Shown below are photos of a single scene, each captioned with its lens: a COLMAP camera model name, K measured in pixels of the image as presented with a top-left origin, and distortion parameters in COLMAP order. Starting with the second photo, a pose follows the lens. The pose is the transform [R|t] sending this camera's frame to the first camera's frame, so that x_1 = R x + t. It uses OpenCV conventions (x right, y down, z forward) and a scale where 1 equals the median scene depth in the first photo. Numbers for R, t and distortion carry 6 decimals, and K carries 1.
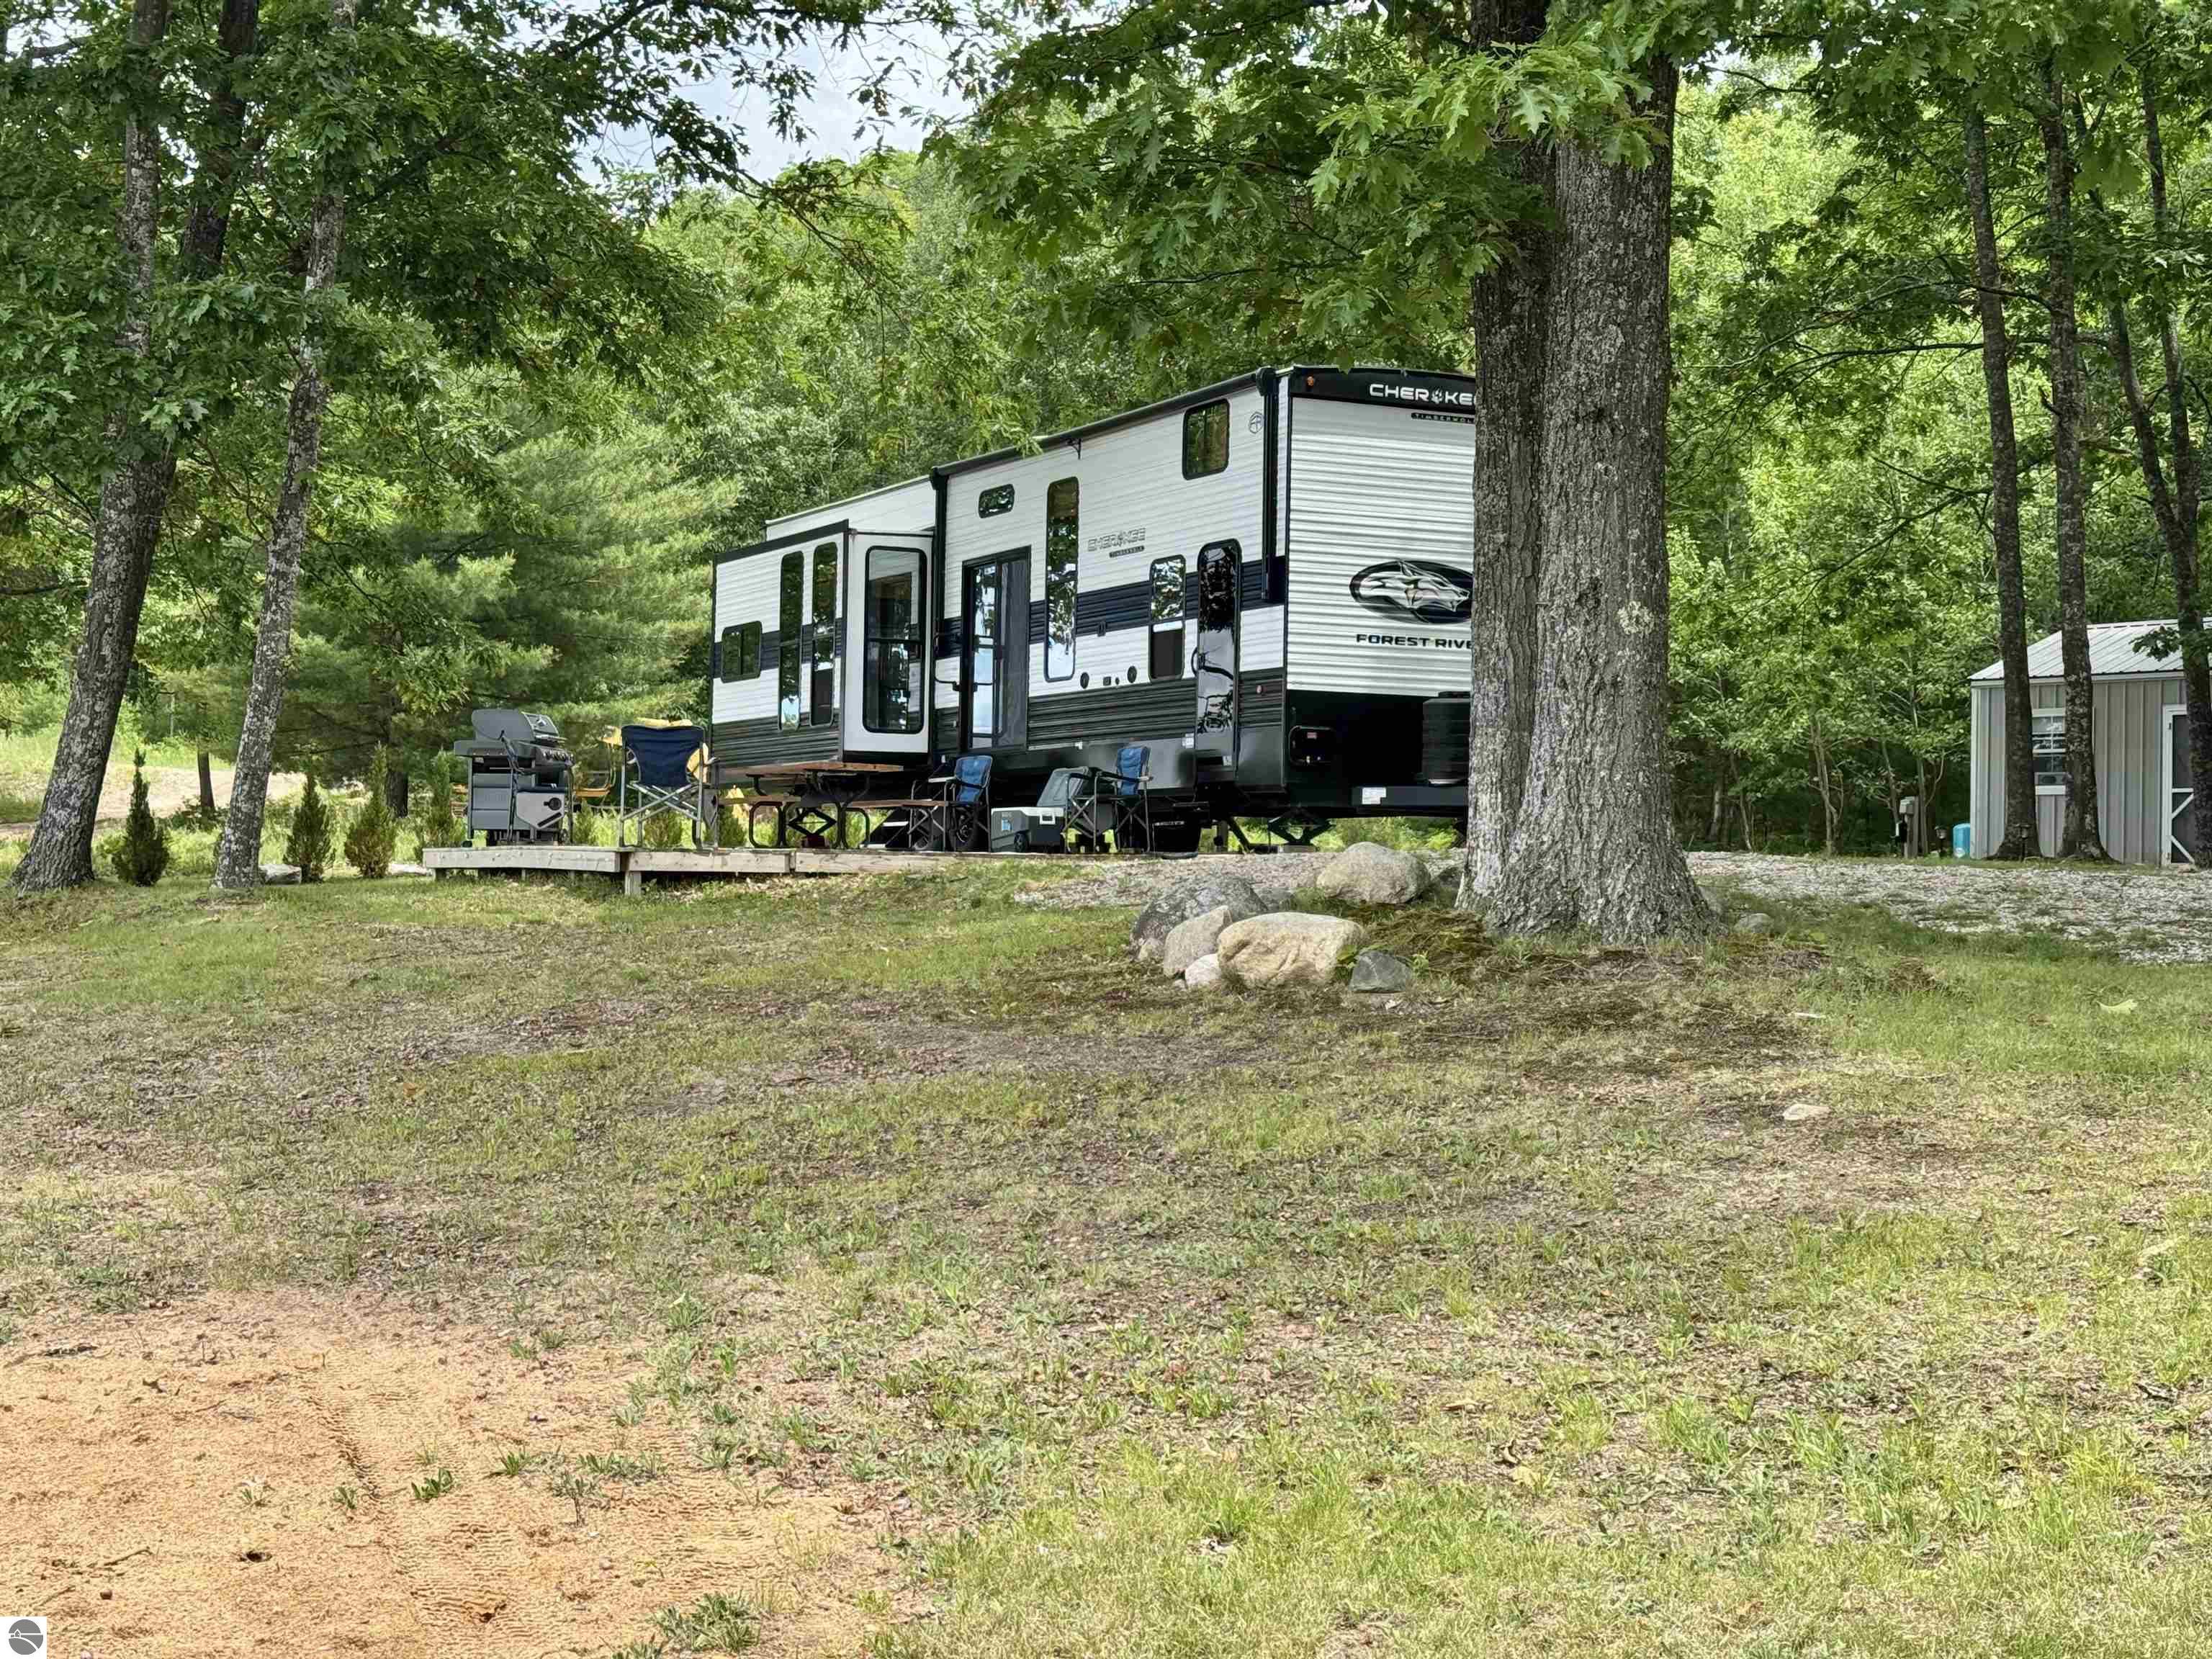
lens RADIAL K [[3079.1, 0, 1106.0], [0, 3079.1, 829.5], [0, 0, 1]] dist [0.011399, 0.004735]
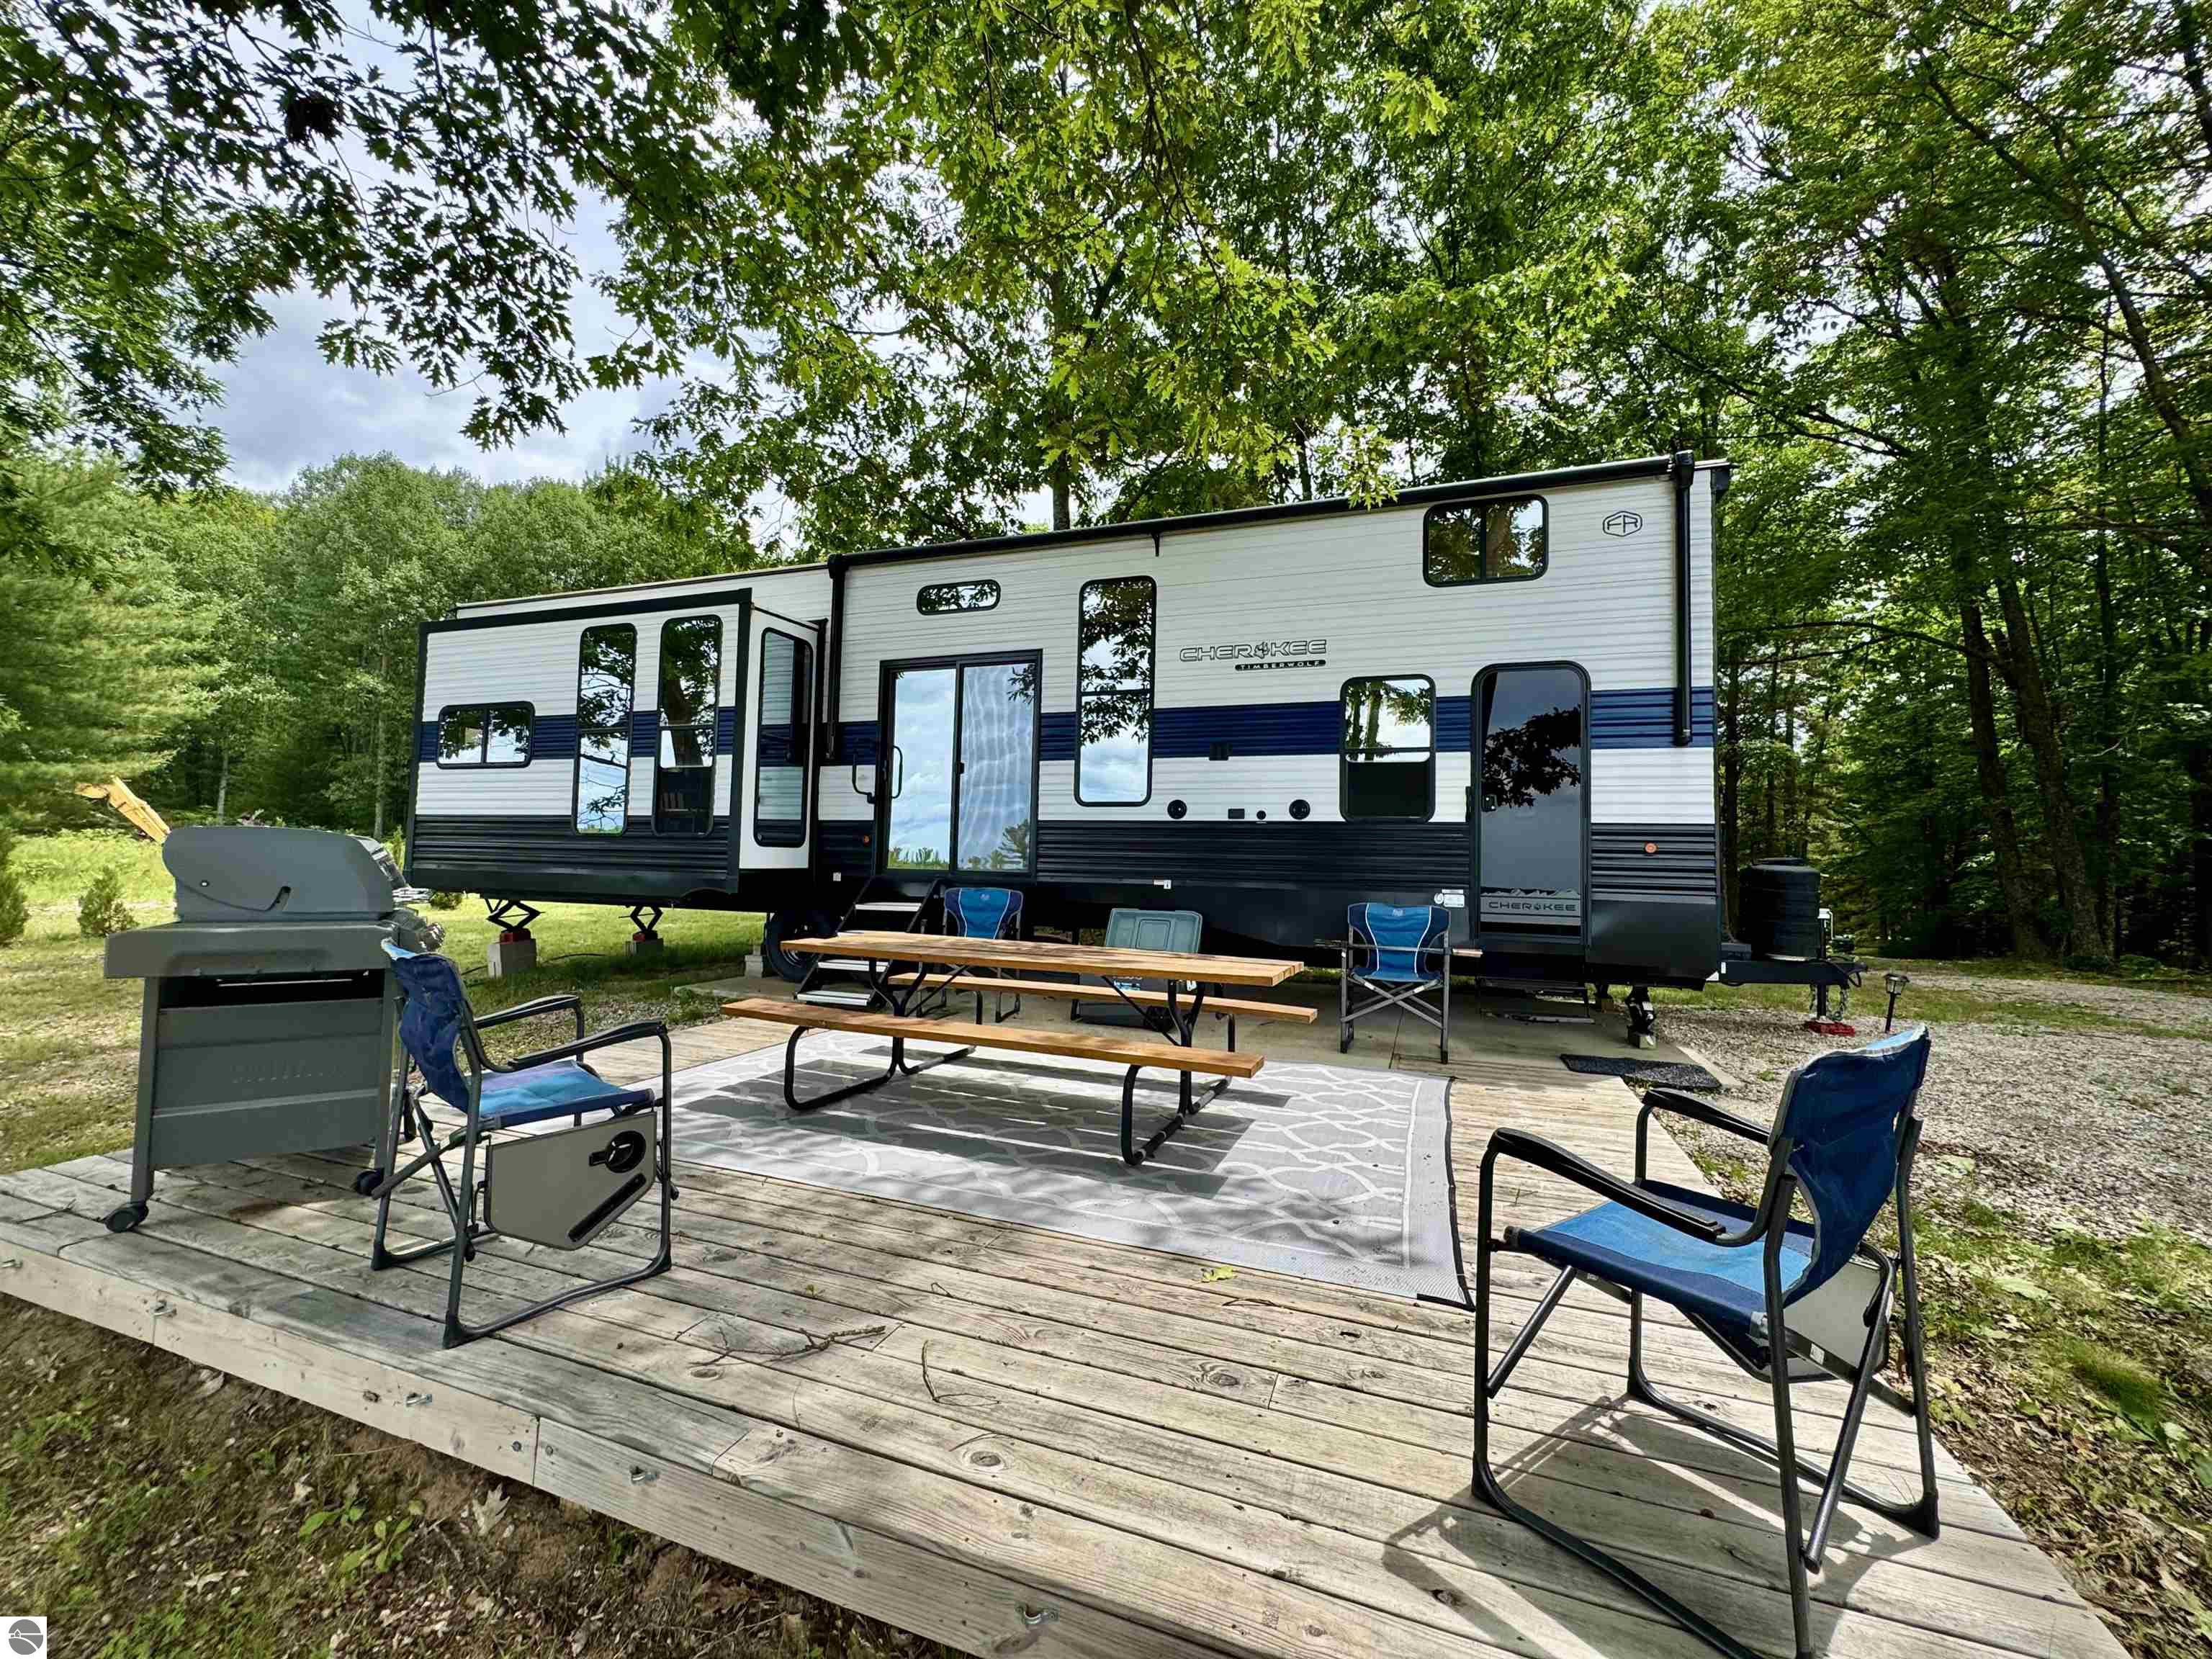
lens RADIAL K [[885.1, 0, 1106.0], [0, 885.1, 829.5], [0, 0, 1]] dist [-0.000545, -0.000029]
pose [[0.727806, 0.026930, 0.685254, -0.191046], [-0.026365, 0.999589, -0.011281, -0.039089], [-0.685276, -0.009857, 0.728216, 0.827727]]
